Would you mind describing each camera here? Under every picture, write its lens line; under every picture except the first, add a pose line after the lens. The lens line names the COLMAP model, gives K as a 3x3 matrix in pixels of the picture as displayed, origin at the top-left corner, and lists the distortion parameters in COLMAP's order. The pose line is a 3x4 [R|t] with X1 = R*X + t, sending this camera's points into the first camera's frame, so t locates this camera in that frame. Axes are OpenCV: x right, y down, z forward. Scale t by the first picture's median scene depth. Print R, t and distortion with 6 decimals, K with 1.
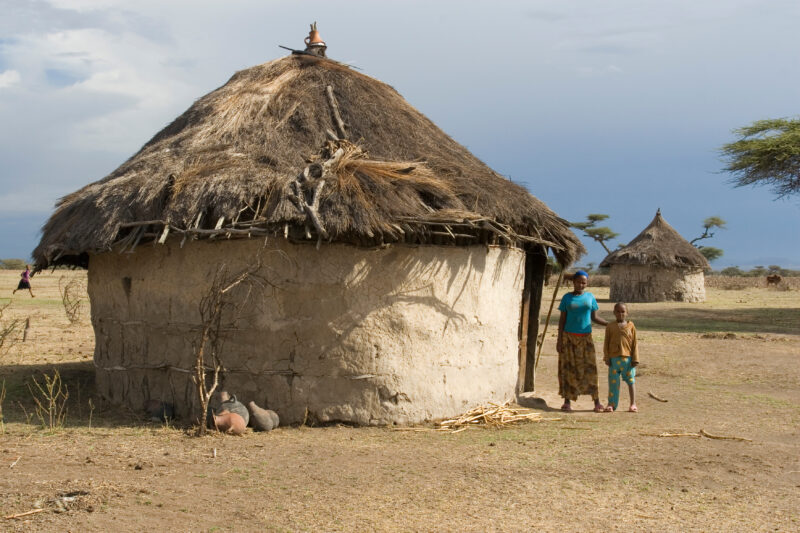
lens RADIAL K [[1087.0, 0, 400.0], [0, 1087.0, 266.5], [0, 0, 1]] dist [-0.010223, 0.011030]
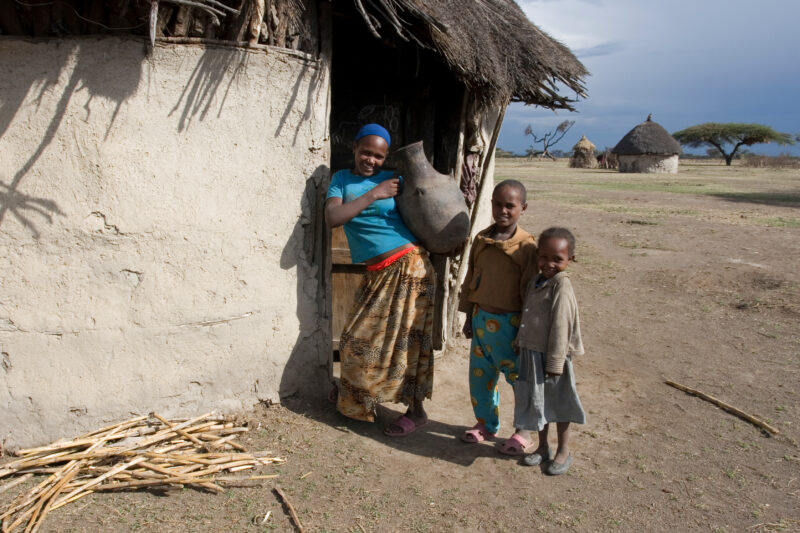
lens RADIAL K [[648.9, 0, 401.6], [0, 648.9, 268.3], [0, 0, 1]] dist [-0.102289, 0.075654]
pose [[0.891754, 0.064664, -0.447877, 0.290508], [0.012292, 0.985911, 0.166819, 0.028994], [0.452354, -0.154266, 0.878395, 0.866771]]
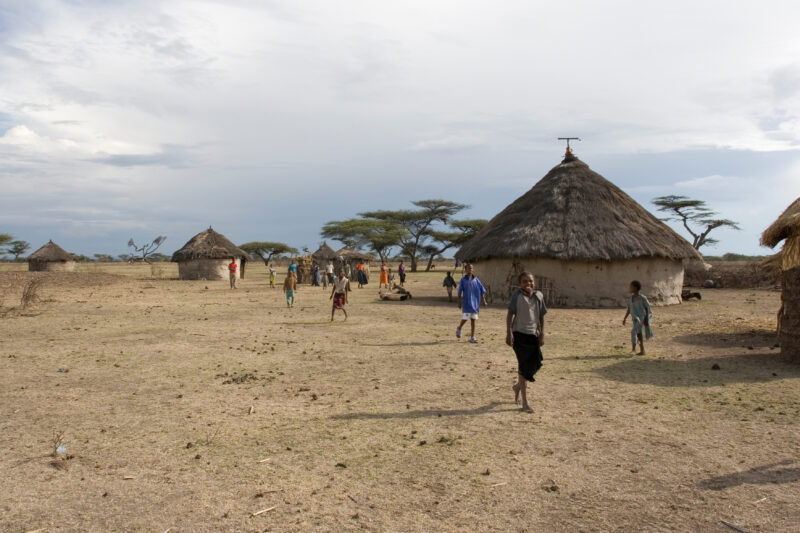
lens RADIAL K [[627.9, 0, 397.8], [0, 627.9, 271.1], [0, 0, 1]] dist [-0.091305, 0.068662]
pose [[0.978984, -0.015892, 0.203316, 0.333346], [0.011587, 0.999683, 0.022347, -0.014726], [-0.203606, -0.019521, 0.978858, -3.765968]]
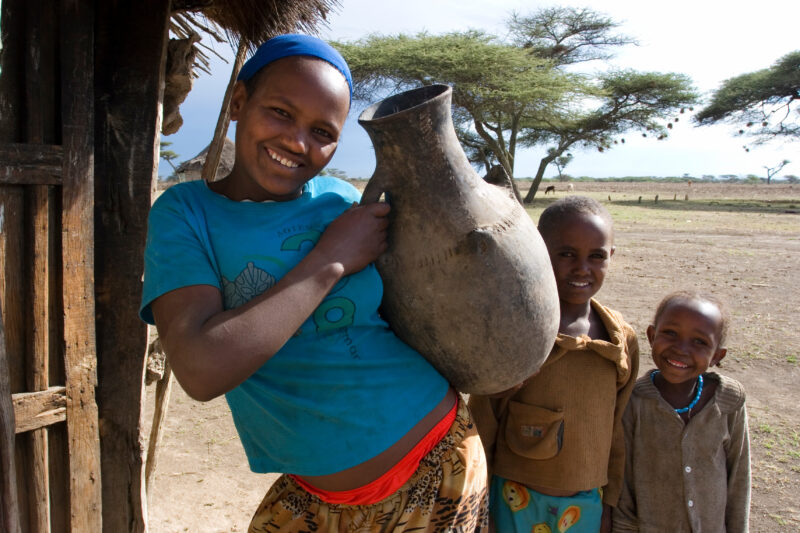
lens RADIAL K [[627.9, 0, 397.8], [0, 627.9, 271.1], [0, 0, 1]] dist [-0.091305, 0.068662]
pose [[0.858888, -0.080833, 0.505745, 0.128827], [0.005070, 0.988760, 0.149424, 0.033542], [-0.512139, -0.125774, 0.849644, 1.034598]]
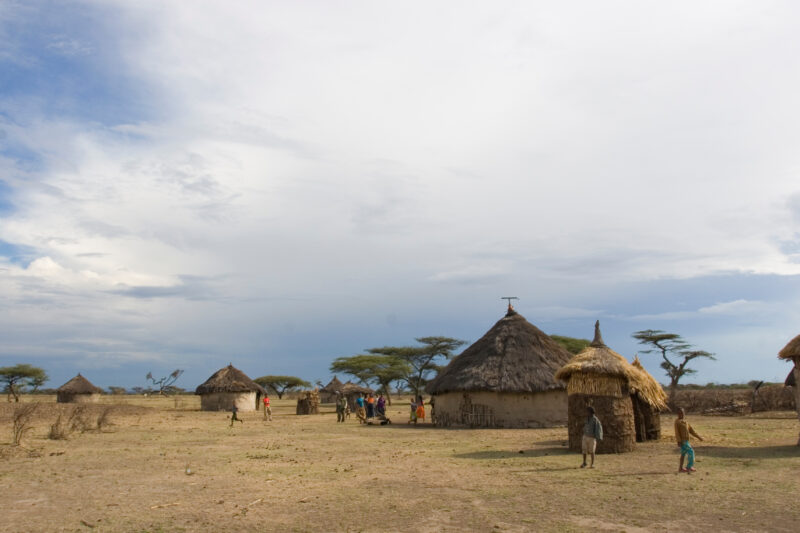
lens RADIAL K [[648.9, 0, 401.6], [0, 648.9, 268.3], [0, 0, 1]] dist [-0.102289, 0.075654]
pose [[0.983967, 0.015402, 0.177683, 0.352888], [0.018013, 0.982587, -0.184927, -0.017440], [-0.177438, 0.185162, 0.966556, -4.560248]]
